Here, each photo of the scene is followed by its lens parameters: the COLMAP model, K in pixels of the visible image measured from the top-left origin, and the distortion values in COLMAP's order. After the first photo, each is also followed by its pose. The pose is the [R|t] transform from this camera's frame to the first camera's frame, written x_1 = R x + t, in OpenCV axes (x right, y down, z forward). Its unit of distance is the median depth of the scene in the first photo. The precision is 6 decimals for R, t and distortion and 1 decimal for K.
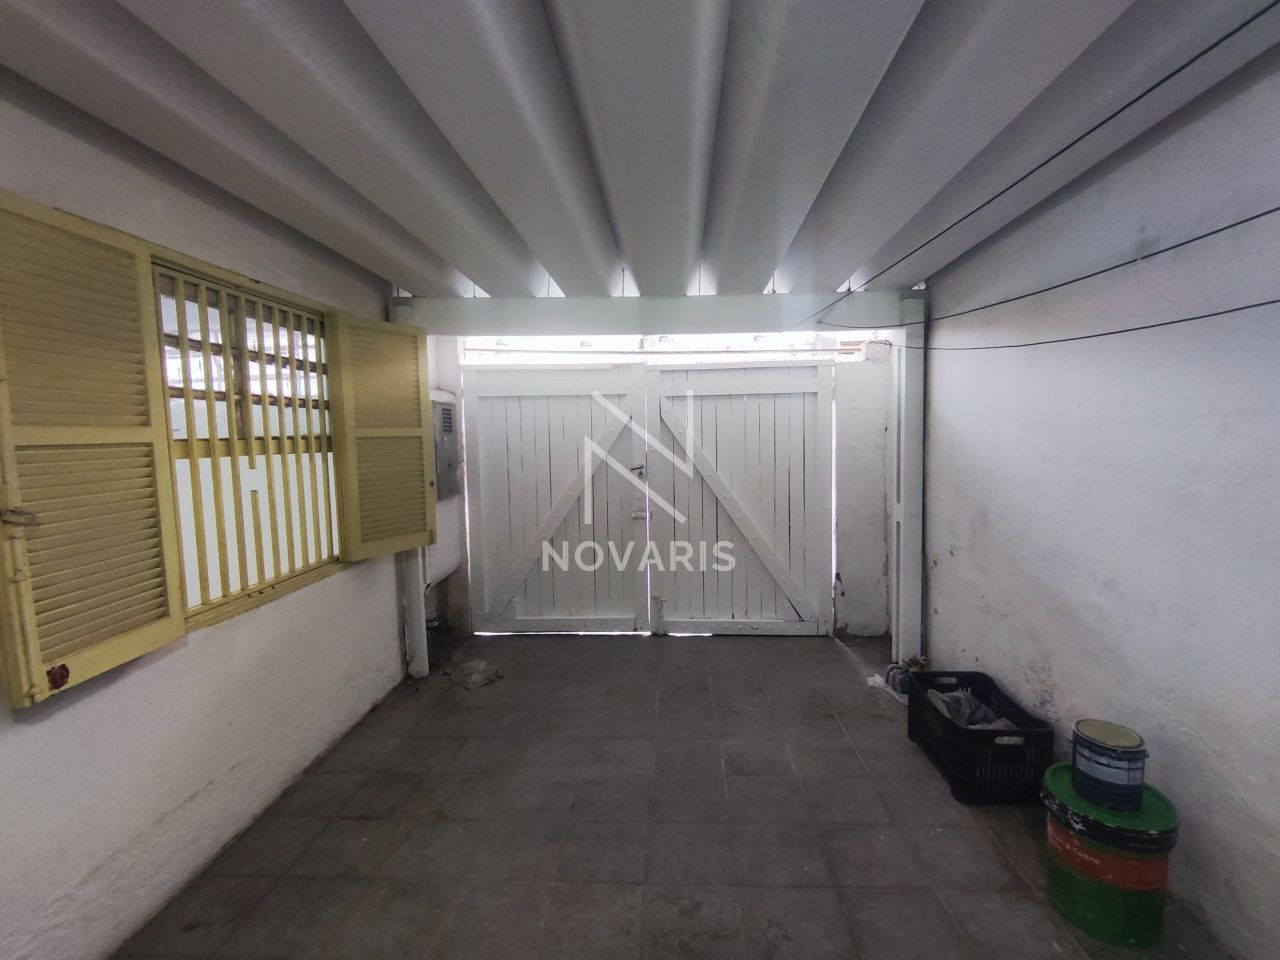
lens RADIAL K [[580.6, 0, 636.0], [0, 580.6, 478.6], [0, 0, 1]] dist [-0.000332, 0.000226]
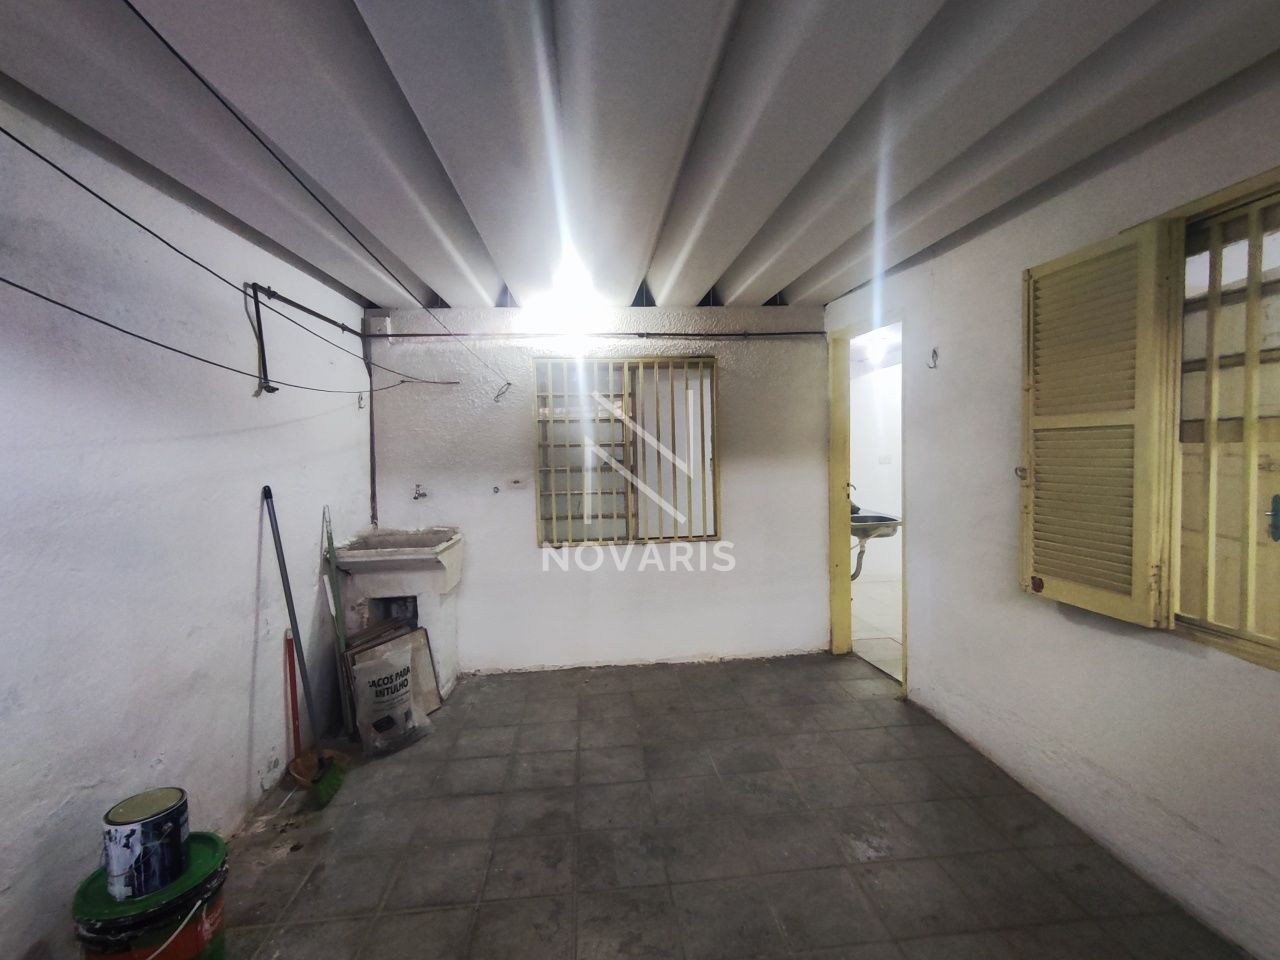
lens RADIAL K [[580.6, 0, 636.0], [0, 580.6, 478.6], [0, 0, 1]] dist [-0.000332, 0.000226]
pose [[-0.988926, 0.054228, -0.138144, 0.191670], [0.036177, 0.990856, 0.129981, -0.140652], [0.143930, 0.123544, -0.981846, 2.013455]]
